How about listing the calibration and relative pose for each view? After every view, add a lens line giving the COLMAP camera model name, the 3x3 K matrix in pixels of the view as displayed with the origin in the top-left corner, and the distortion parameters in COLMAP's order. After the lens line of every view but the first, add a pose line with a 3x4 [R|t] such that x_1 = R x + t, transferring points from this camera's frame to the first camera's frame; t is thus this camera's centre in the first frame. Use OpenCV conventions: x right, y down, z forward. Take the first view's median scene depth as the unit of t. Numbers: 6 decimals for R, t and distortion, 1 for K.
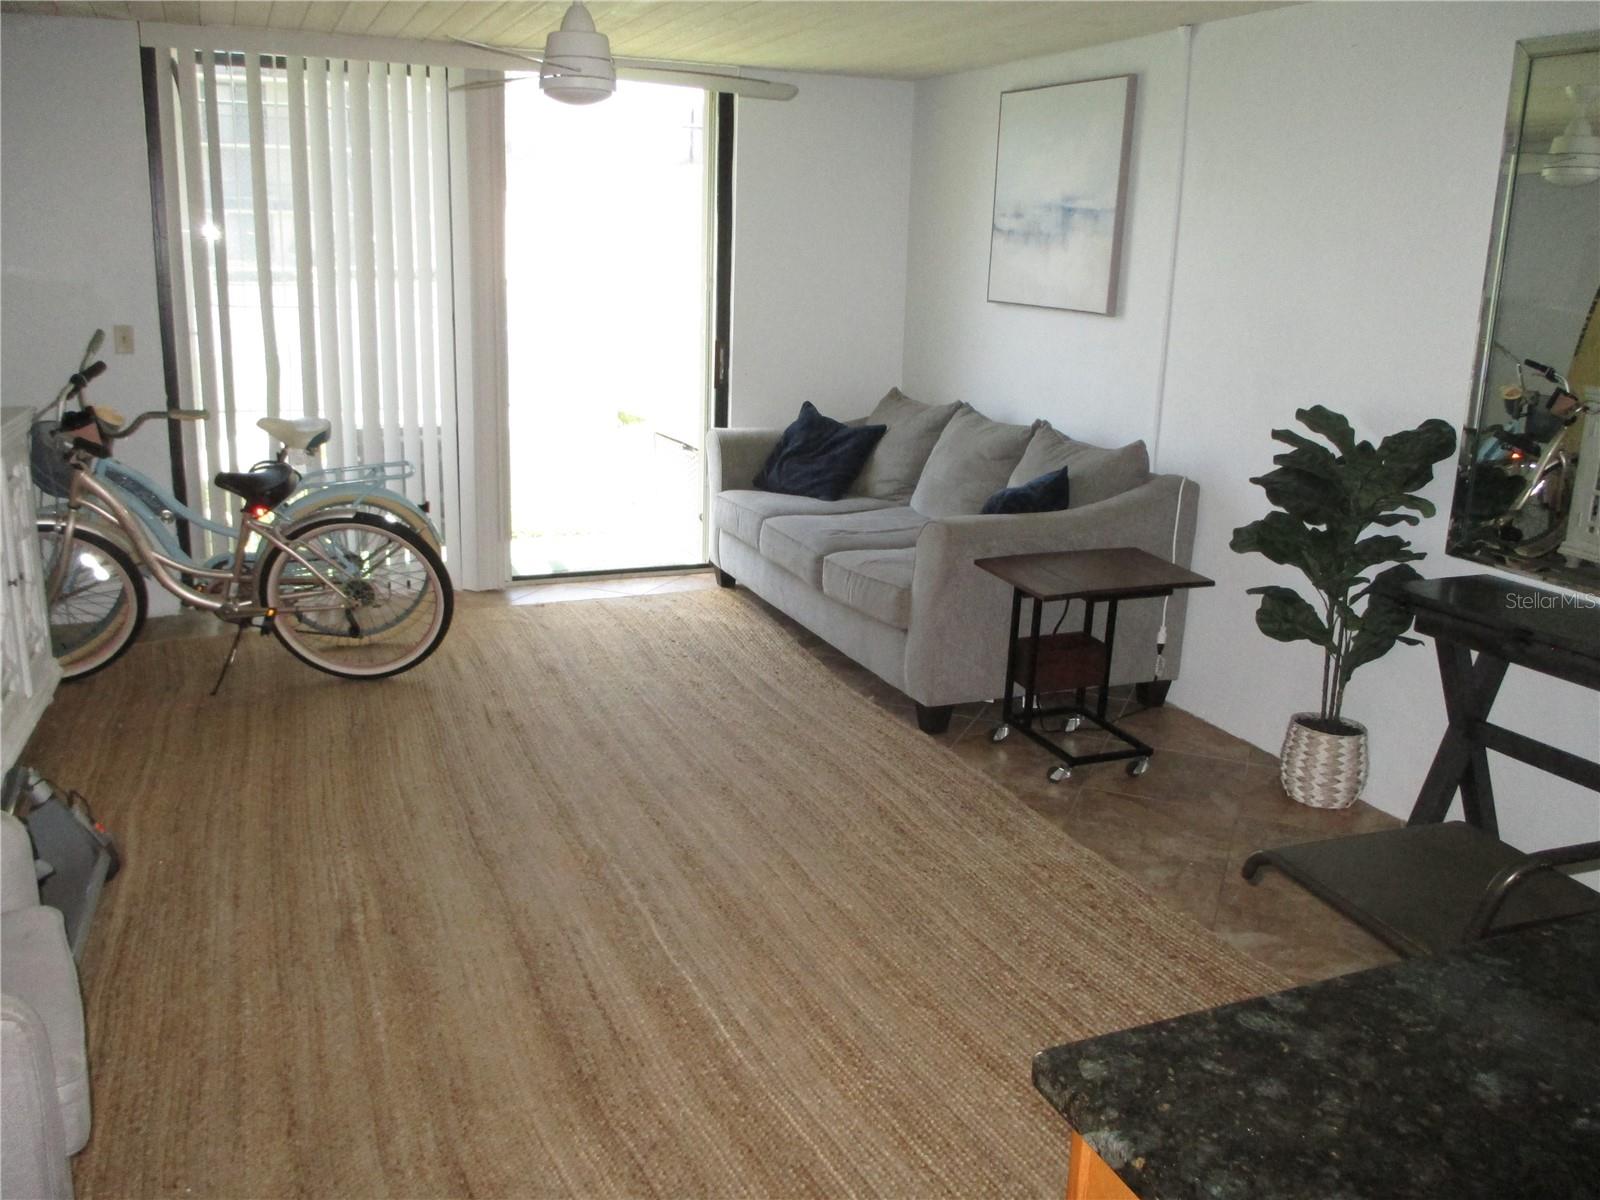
lens RADIAL K [[1342.1, 0, 800.4], [0, 1342.1, 541.8], [0, 0, 1]] dist [-0.031990, 0.030753]
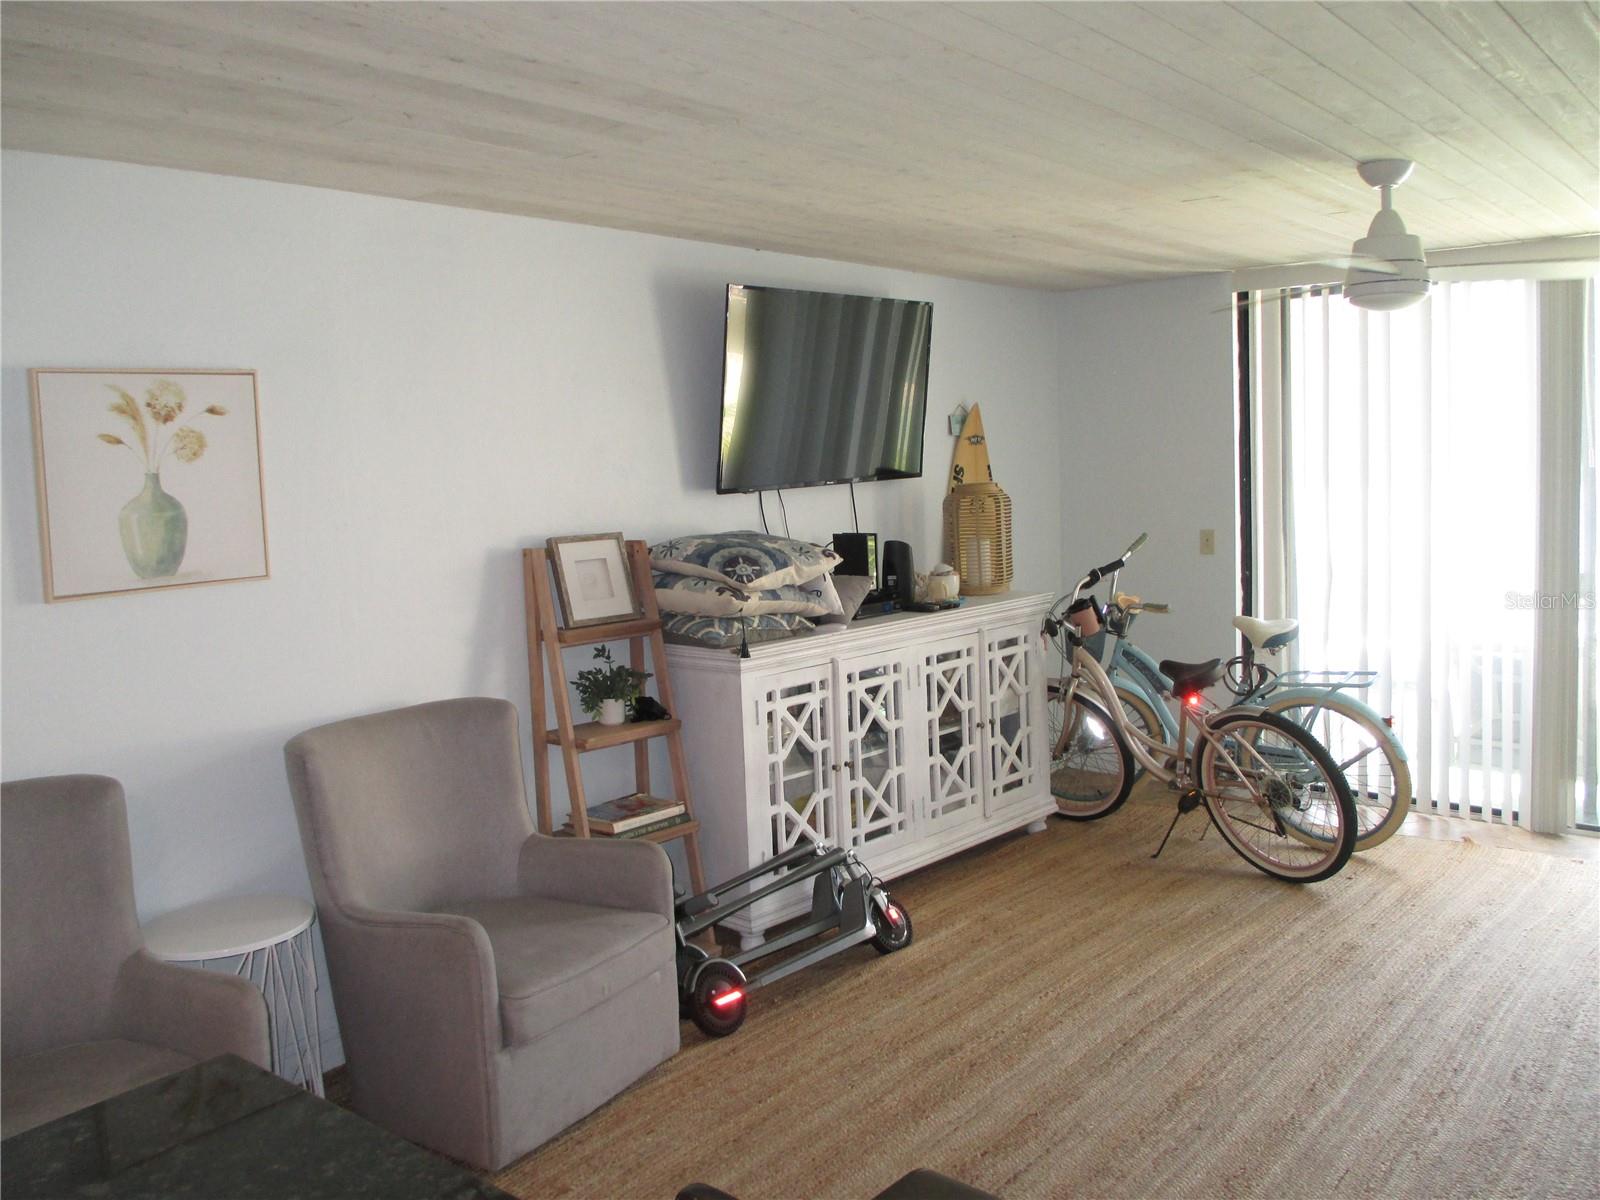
lens RADIAL K [[1342.1, 0, 800.4], [0, 1342.1, 541.8], [0, 0, 1]] dist [-0.031990, 0.030753]
pose [[0.455927, 0.017695, -0.889841, 0.418233], [-0.151258, 0.986798, -0.057876, -0.037202], [0.877070, 0.160983, 0.452585, 0.196238]]
